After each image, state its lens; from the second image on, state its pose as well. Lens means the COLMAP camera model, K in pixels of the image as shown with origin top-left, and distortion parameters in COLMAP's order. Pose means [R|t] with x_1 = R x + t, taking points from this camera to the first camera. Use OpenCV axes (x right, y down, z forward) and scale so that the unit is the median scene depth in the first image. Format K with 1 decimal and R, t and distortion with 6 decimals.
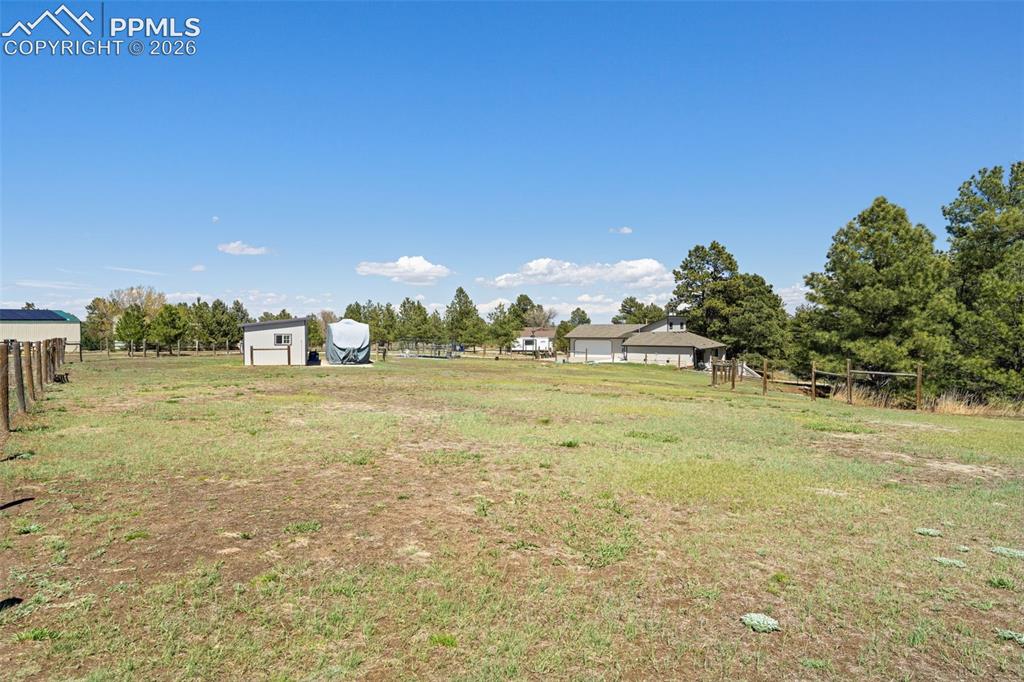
lens RADIAL K [[459.0, 0, 504.0], [0, 459.0, 346.8], [0, 0, 1]] dist [0.000342, -0.000055]
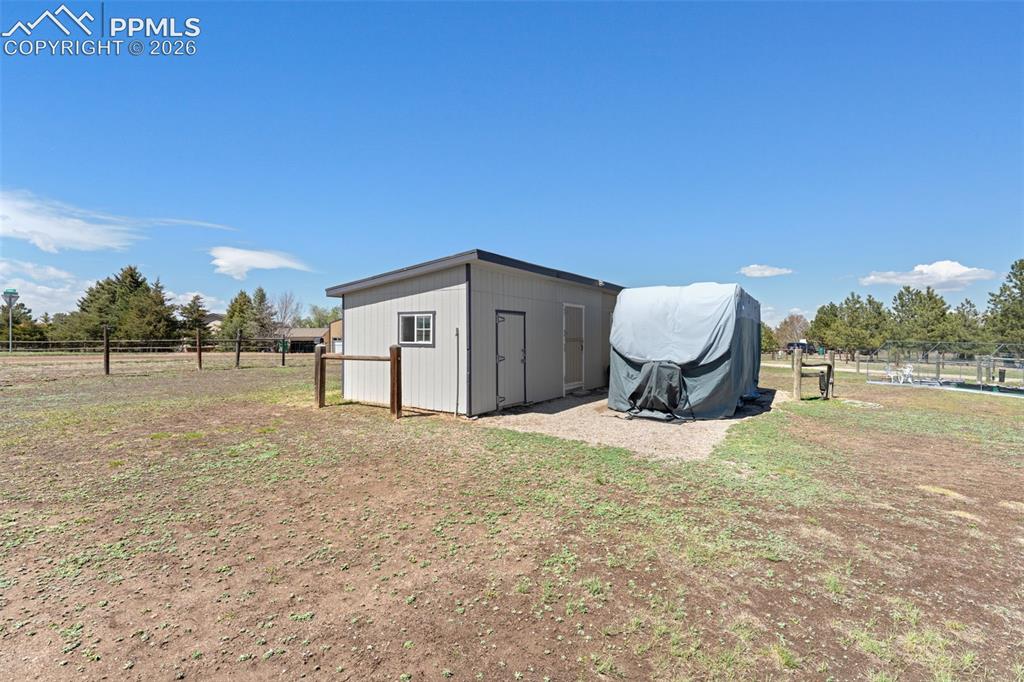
lens RADIAL K [[450.0, 0, 512.3], [0, 450.0, 322.6], [0, 0, 1]] dist [0.000923, -0.000005]
pose [[0.599819, -0.026671, -0.799691, -0.038532], [-0.025858, 0.998276, -0.052689, -0.001048], [0.799718, 0.052282, 0.598095, 0.181382]]
